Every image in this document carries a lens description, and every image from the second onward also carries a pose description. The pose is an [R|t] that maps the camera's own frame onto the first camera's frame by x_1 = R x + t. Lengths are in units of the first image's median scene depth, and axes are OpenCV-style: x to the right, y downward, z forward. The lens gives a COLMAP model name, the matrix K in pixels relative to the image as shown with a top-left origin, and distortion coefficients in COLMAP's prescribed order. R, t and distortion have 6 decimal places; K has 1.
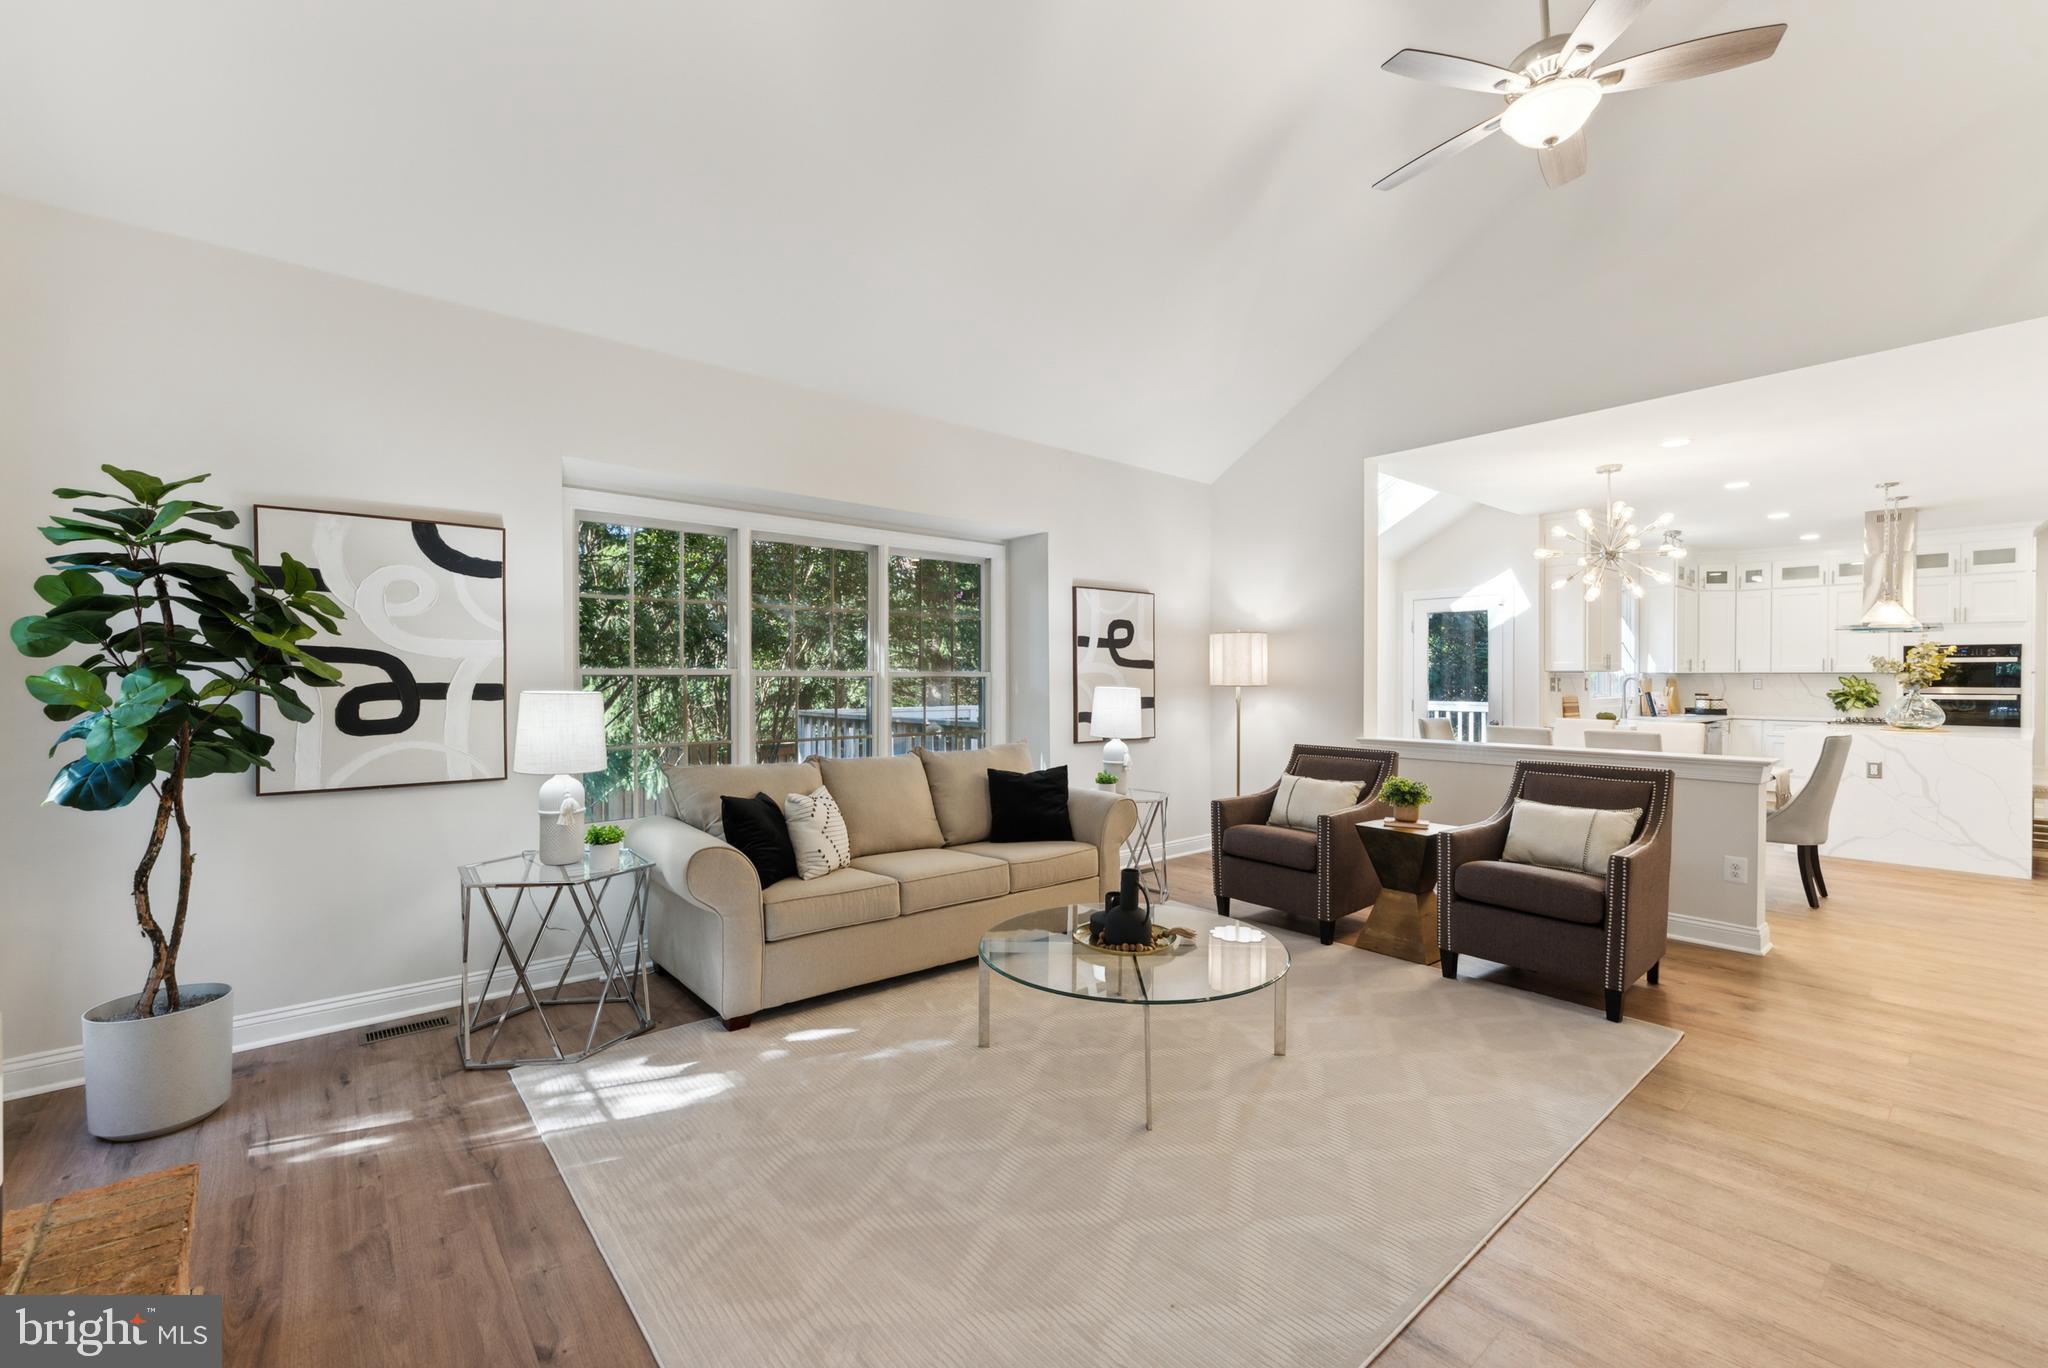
lens RADIAL K [[859.0, 0, 1038.2], [0, 859.0, 690.4], [0, 0, 1]] dist [-0.002944, -0.000510]
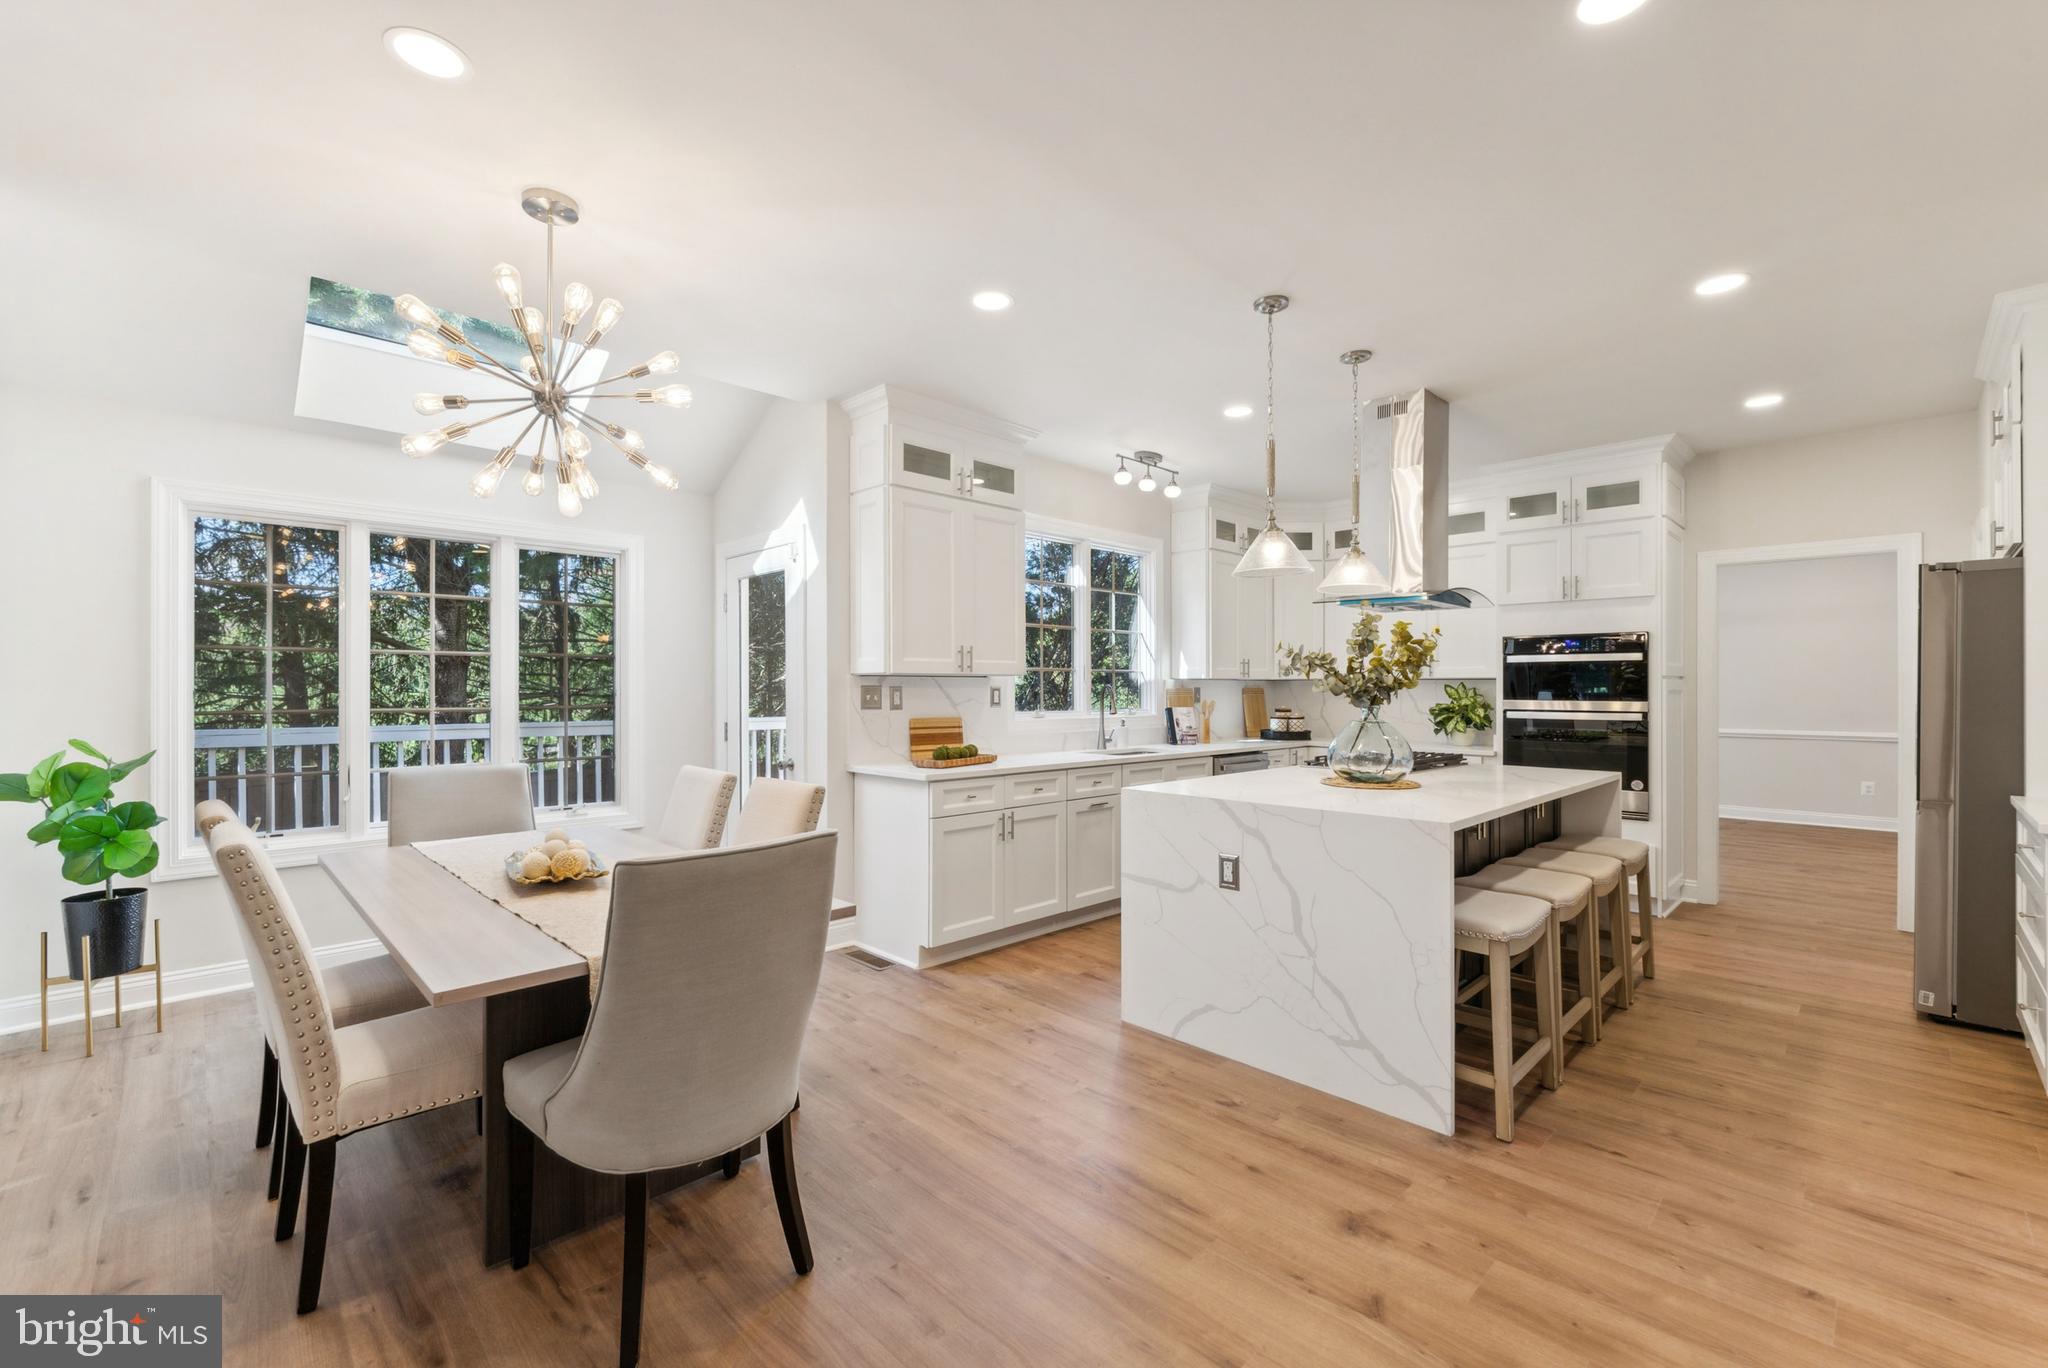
lens RADIAL K [[859.0, 0, 1038.6], [0, 859.0, 681.9], [0, 0, 1]] dist [-0.002944, -0.000510]
pose [[0.997086, -0.000026, 0.076279, 0.652390], [0.001610, 0.999784, -0.020717, -0.005109], [-0.076262, 0.020779, 0.996871, 0.404056]]
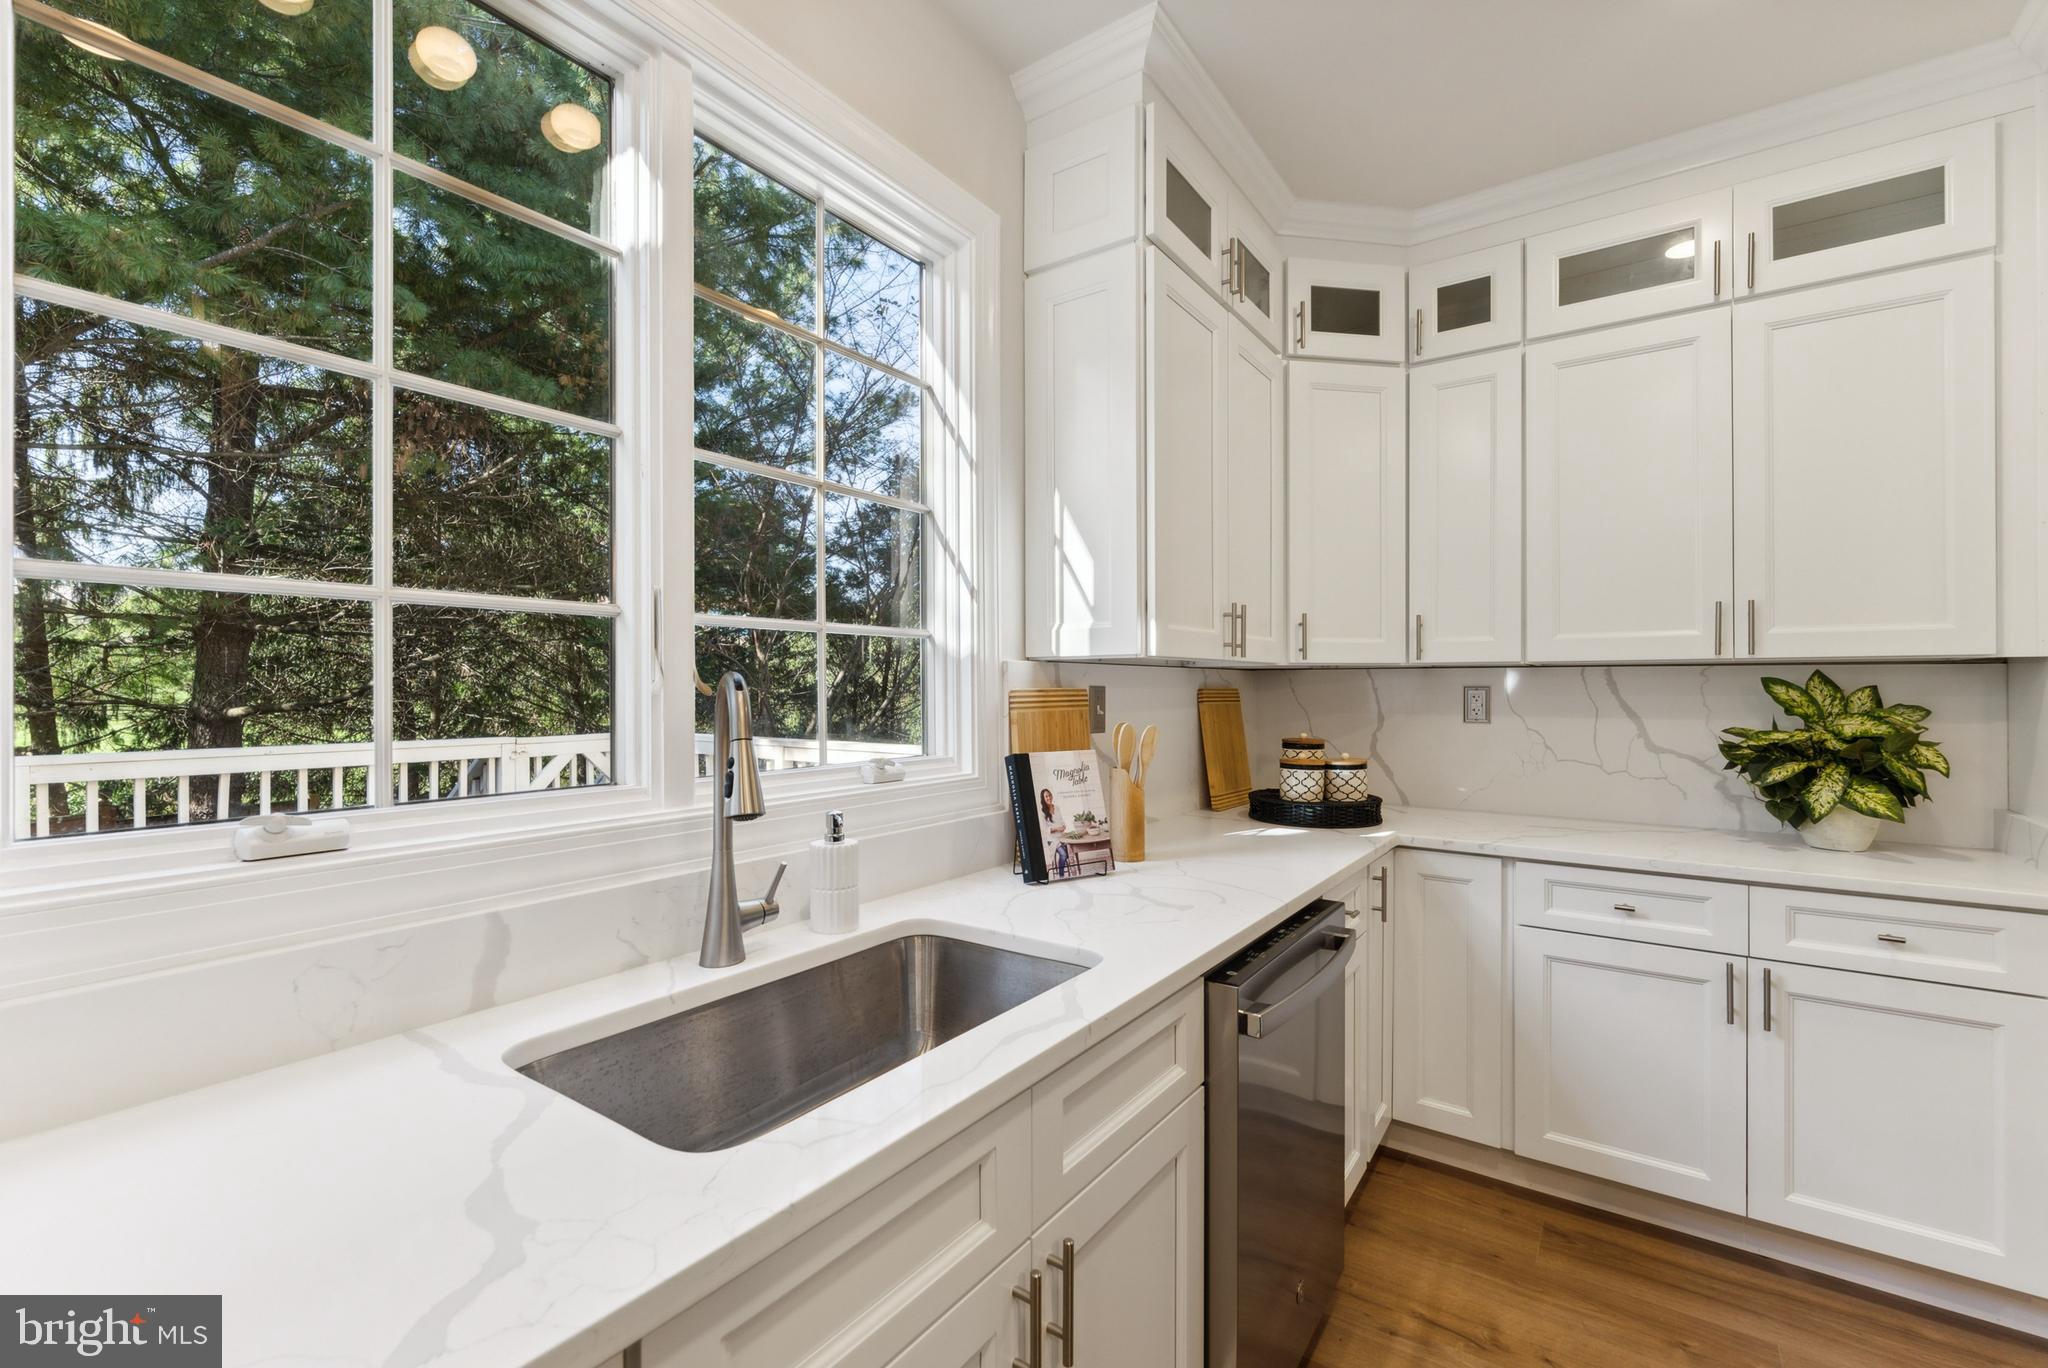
lens RADIAL K [[859.0, 0, 1028.3], [0, 859.0, 690.3], [0, 0, 1]] dist [-0.002944, -0.000510]
pose [[0.969968, -0.000709, 0.243233, 0.774699], [0.003789, 0.999918, -0.012198, -0.011701], [-0.243204, 0.012753, 0.969891, 0.940496]]
